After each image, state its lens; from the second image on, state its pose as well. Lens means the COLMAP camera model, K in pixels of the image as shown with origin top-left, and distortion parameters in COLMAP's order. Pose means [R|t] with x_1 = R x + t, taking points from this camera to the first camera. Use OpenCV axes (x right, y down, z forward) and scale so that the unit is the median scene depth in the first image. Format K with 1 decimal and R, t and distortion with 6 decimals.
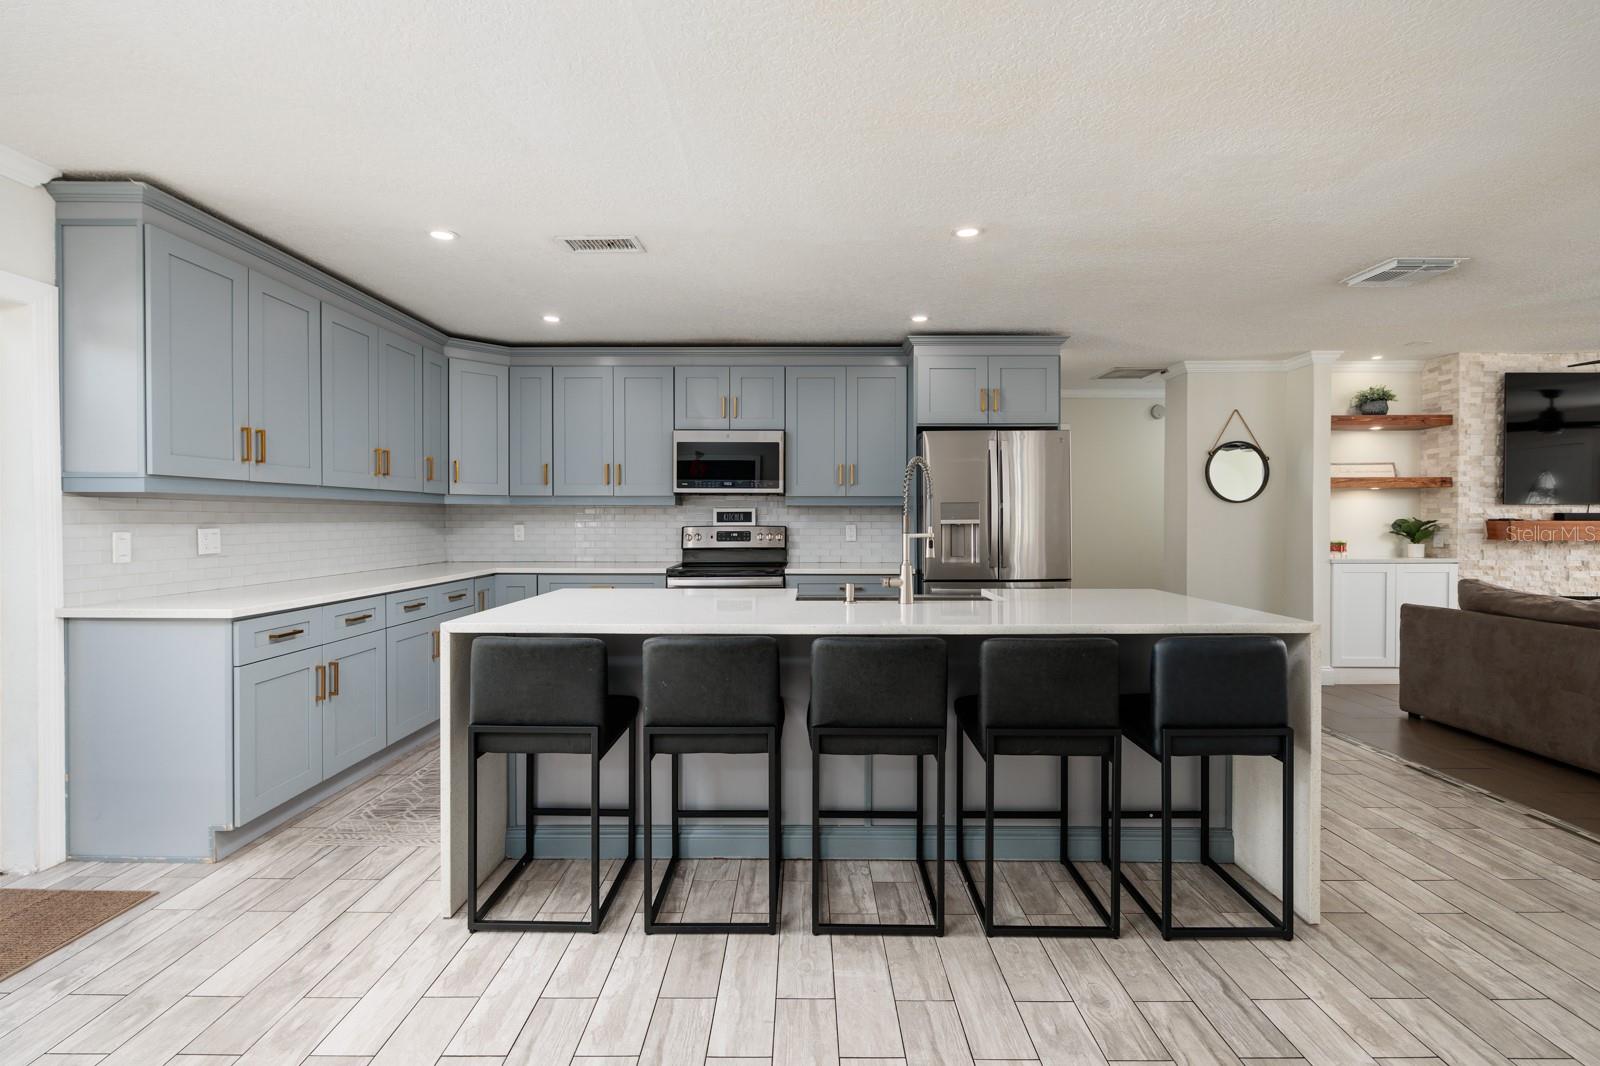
lens RADIAL K [[713.1, 0, 798.3], [0, 713.1, 526.4], [0, 0, 1]] dist [-0.004640, 0.000228]
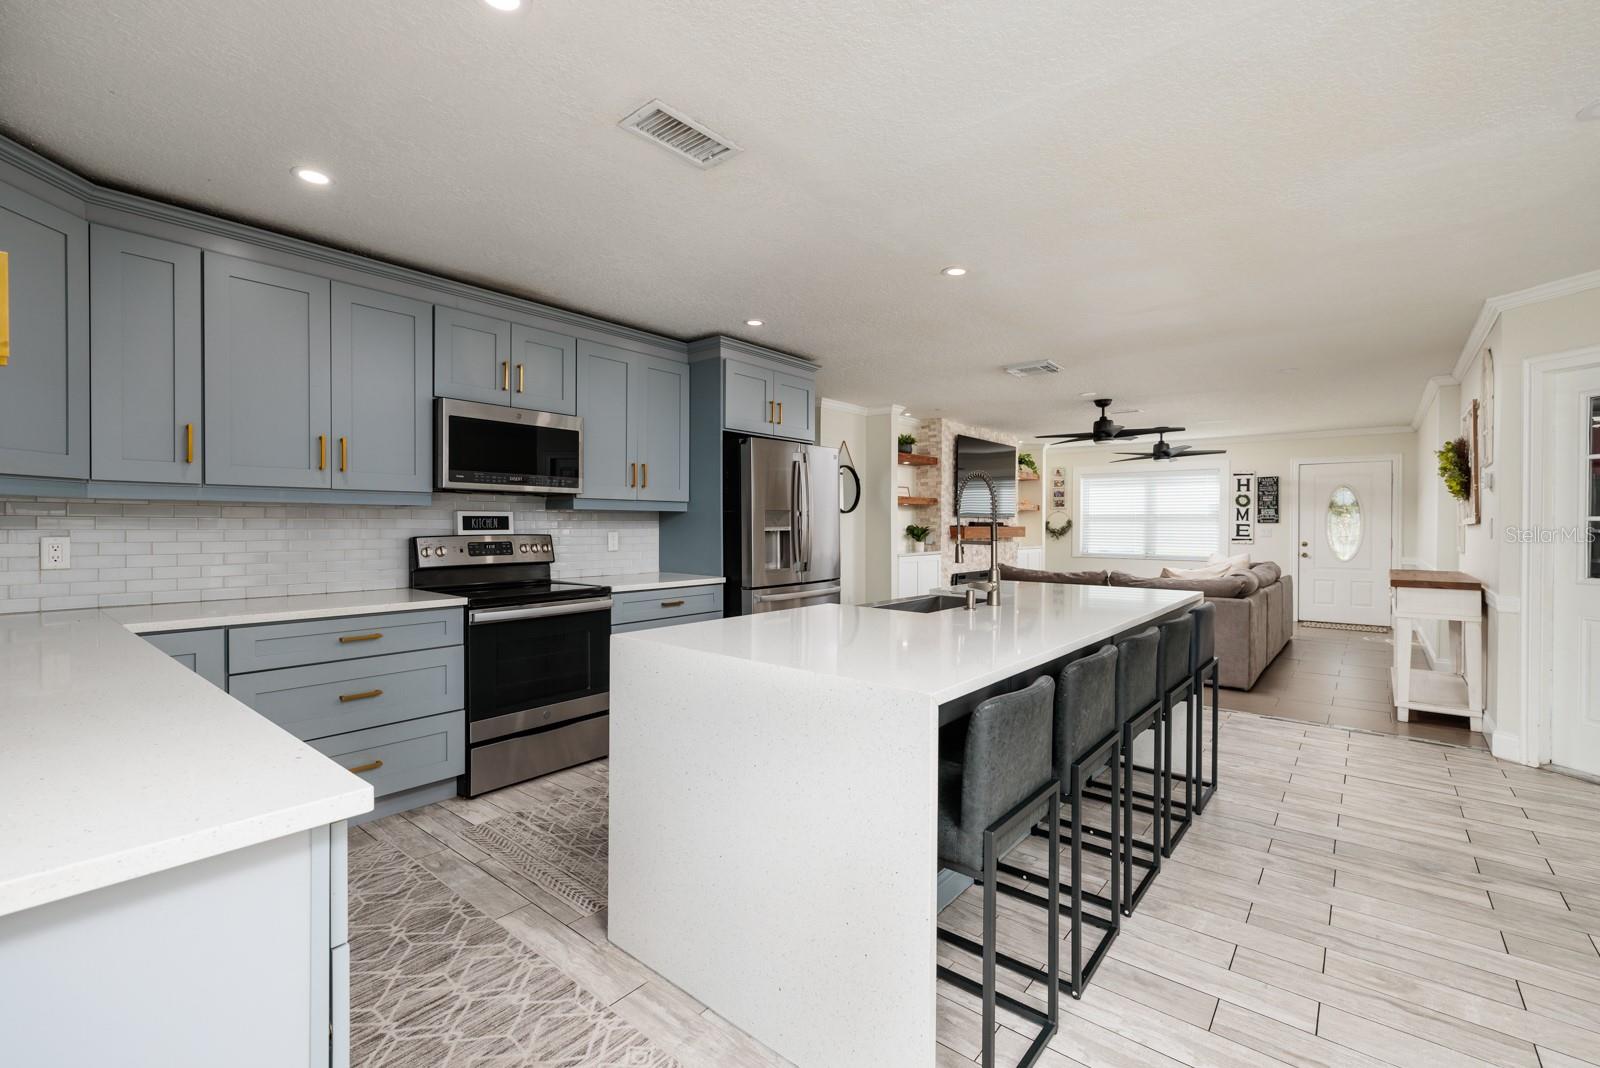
lens RADIAL K [[691.6, 0, 793.4], [0, 691.6, 527.9], [0, 0, 1]] dist [-0.000875, 0.000393]
pose [[0.636501, -0.002708, 0.771271, -0.442643], [0.005227, 0.999986, -0.000802, -0.005633], [-0.771258, 0.004542, 0.636506, 0.291897]]
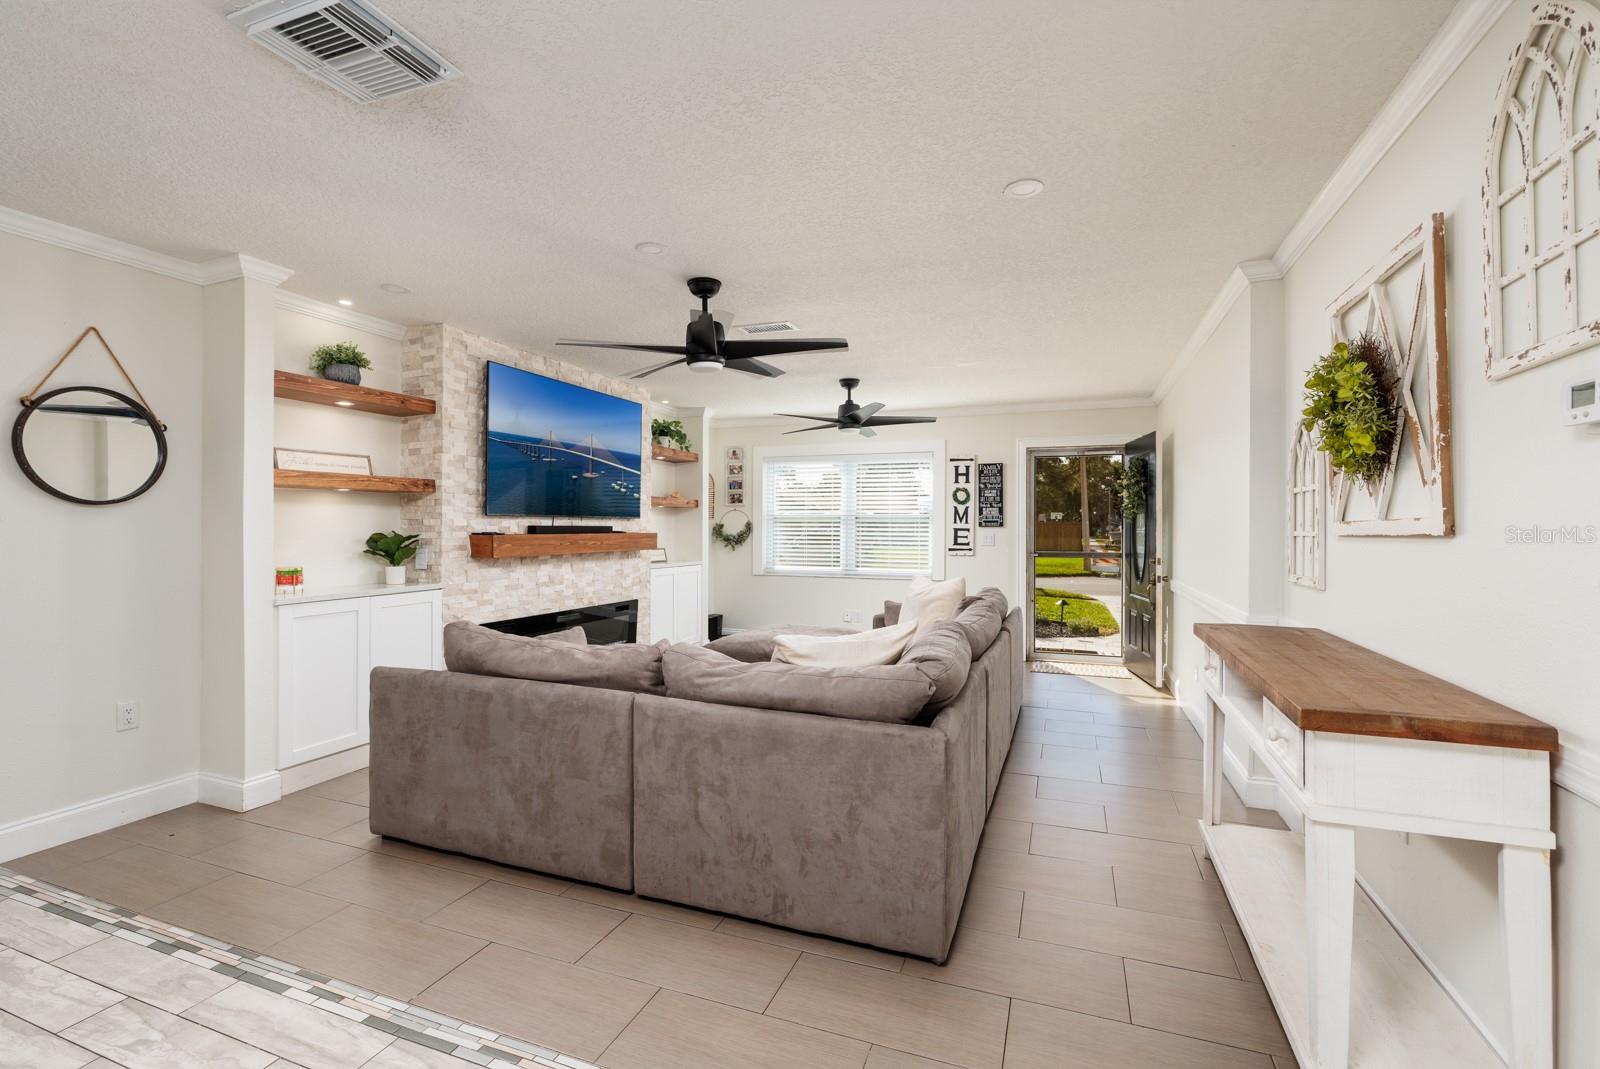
lens RADIAL K [[713.1, 0, 803.3], [0, 713.1, 523.0], [0, 0, 1]] dist [-0.004640, 0.000228]
pose [[0.341811, 0.004633, 0.939757, 0.325577], [0.007534, 0.999942, -0.007670, -0.012810], [-0.939739, 0.009702, 0.341756, 0.355558]]
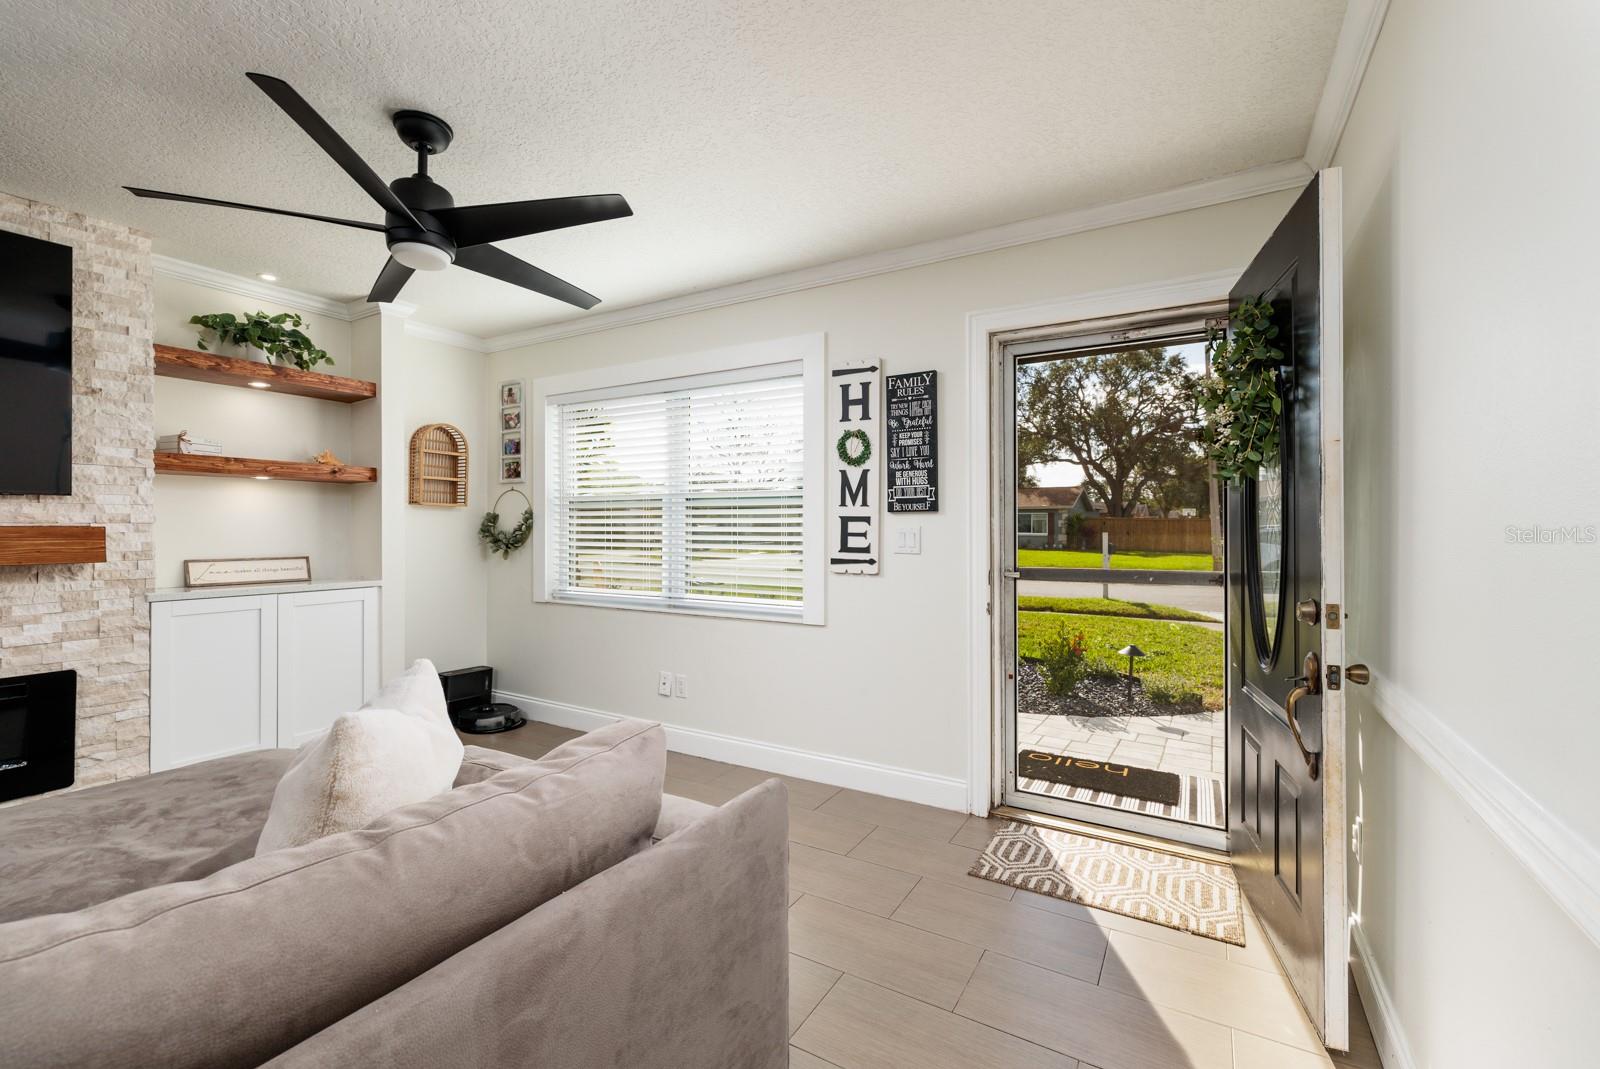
lens RADIAL K [[691.6, 0, 797.7], [0, 691.6, 521.2], [0, 0, 1]] dist [-0.000875, 0.000393]
pose [[0.504576, 0.004556, 0.863355, 1.139122], [0.011639, 0.999859, -0.012079, 0.000410], [-0.863289, 0.016143, 0.504452, 0.268229]]
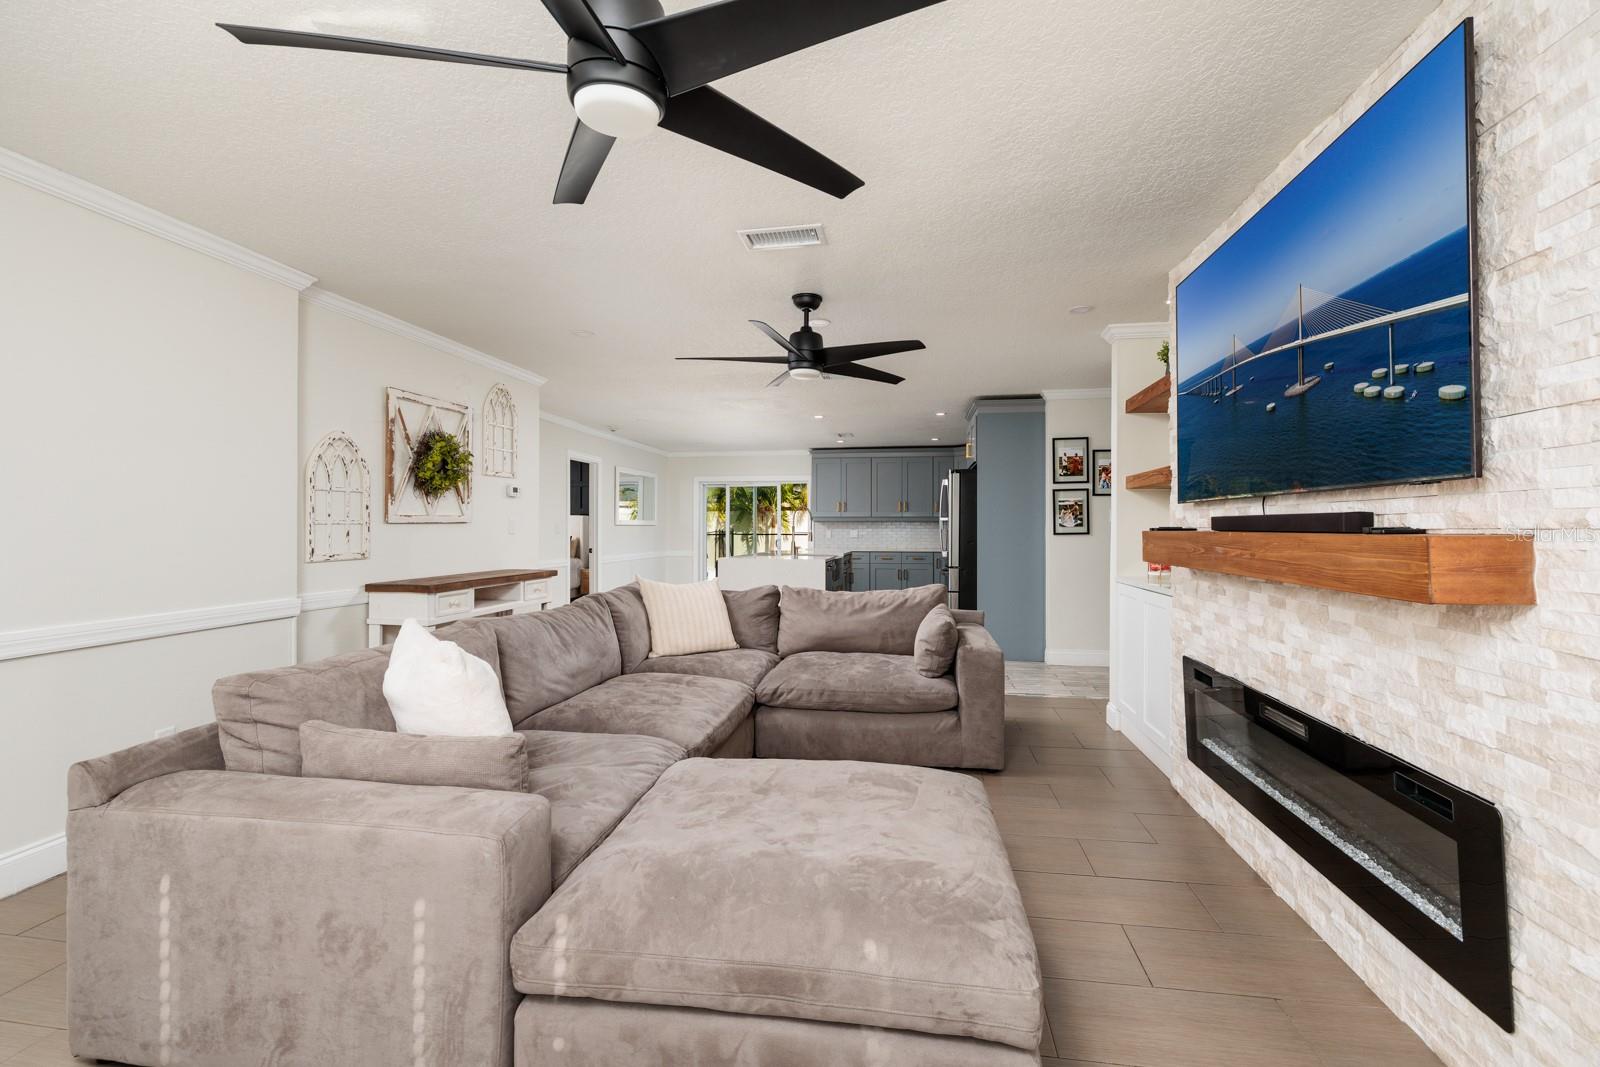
lens RADIAL K [[713.1, 0, 804.2], [0, 713.1, 521.3], [0, 0, 1]] dist [-0.004640, 0.000228]
pose [[-0.146809, -0.008001, -0.989133, 1.629959], [-0.013356, 0.999892, -0.006106, -0.008334], [0.989075, 0.012314, -0.146900, 0.772069]]
